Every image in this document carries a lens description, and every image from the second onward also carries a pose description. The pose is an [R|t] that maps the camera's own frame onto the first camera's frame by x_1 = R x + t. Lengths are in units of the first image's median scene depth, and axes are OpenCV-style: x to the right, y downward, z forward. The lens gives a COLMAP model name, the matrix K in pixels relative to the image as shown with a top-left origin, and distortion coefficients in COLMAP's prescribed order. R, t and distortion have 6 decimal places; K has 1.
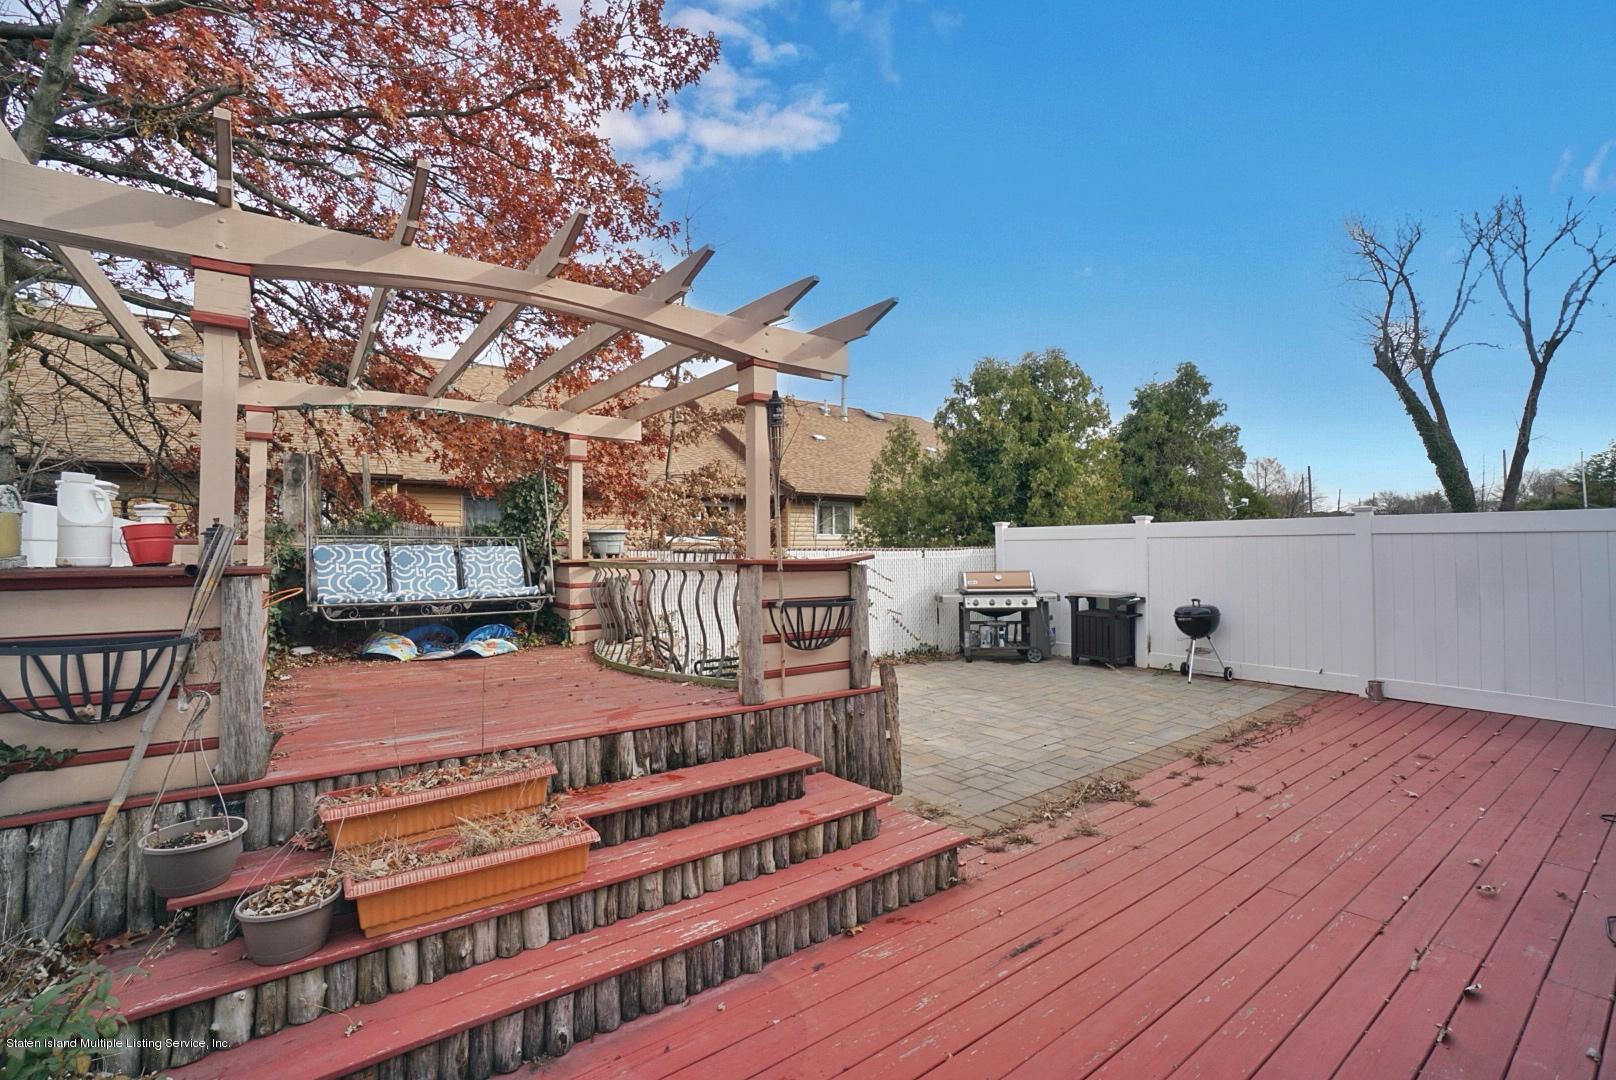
lens RADIAL K [[685.8, 0, 808.0], [0, 685.8, 540.0], [0, 0, 1]] dist [-0.001227, -0.000128]
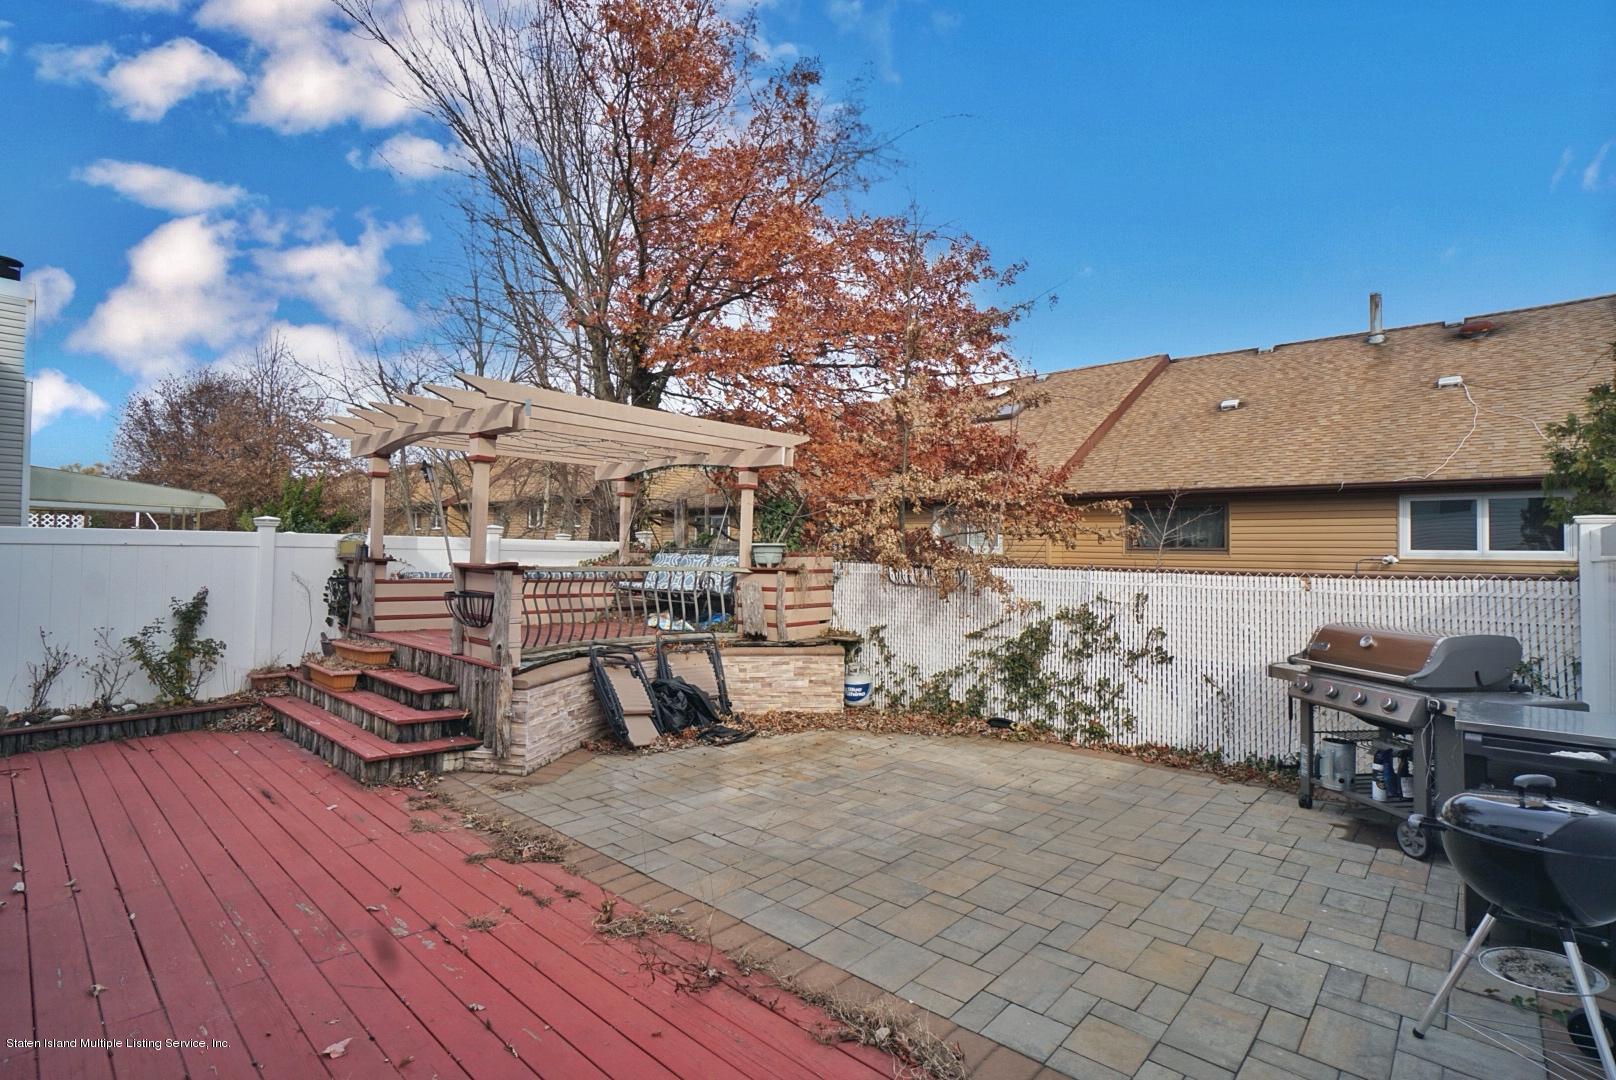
lens RADIAL K [[747.1, 0, 808.0], [0, 747.1, 540.0], [0, 0, 1]] dist [-0.000794, -0.000057]
pose [[0.190234, -0.011910, -0.981666, 1.494402], [-0.004786, 0.999903, -0.013059, -0.005445], [0.981727, 0.007182, 0.190159, 1.231206]]
